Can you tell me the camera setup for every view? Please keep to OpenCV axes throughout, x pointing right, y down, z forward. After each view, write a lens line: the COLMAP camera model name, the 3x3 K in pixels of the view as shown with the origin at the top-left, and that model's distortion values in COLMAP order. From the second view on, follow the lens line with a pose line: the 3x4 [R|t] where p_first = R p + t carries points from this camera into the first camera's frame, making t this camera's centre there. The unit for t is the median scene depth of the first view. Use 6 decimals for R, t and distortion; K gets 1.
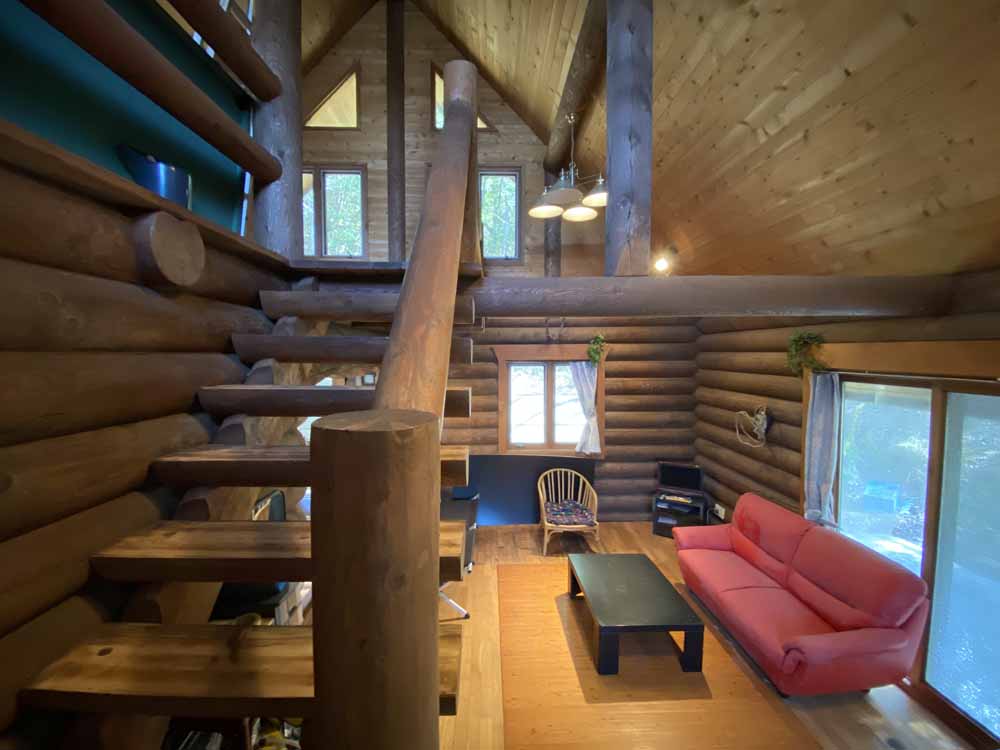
lens RADIAL K [[409.2, 0, 497.8], [0, 409.2, 368.4], [0, 0, 1]] dist [-0.021988, -0.001319]
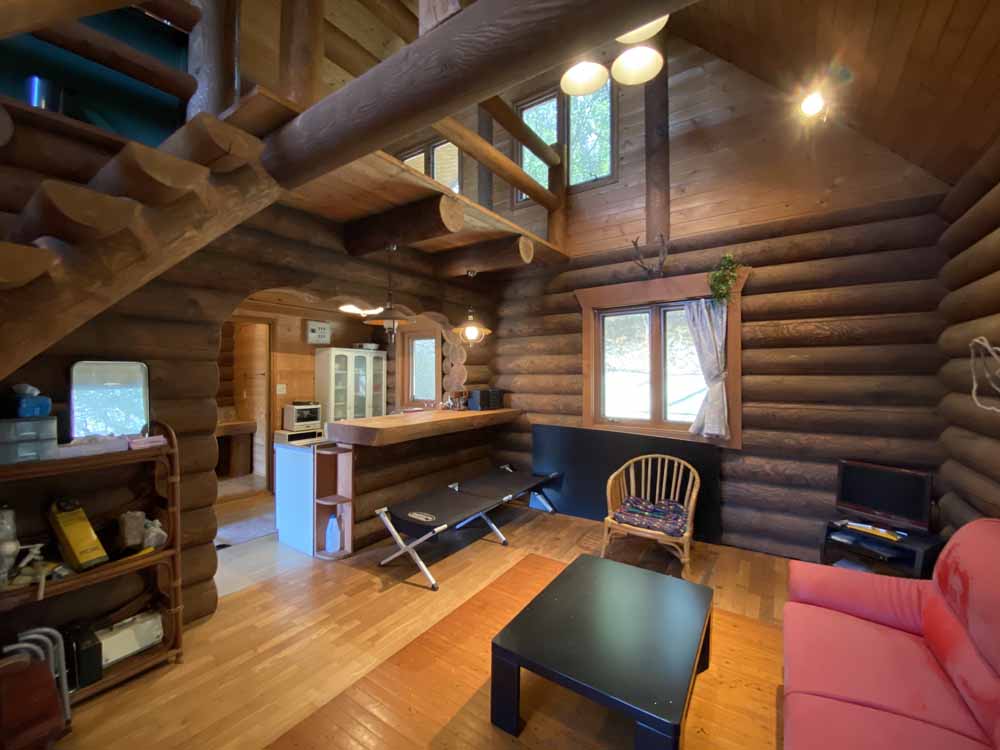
lens RADIAL K [[409.2, 0, 494.8], [0, 409.2, 383.0], [0, 0, 1]] dist [-0.021988, -0.001319]
pose [[0.808986, 0.011086, -0.587723, 0.327778], [-0.019784, 0.999769, -0.008373, 0.133392], [0.587495, 0.018401, 0.809019, 0.262645]]
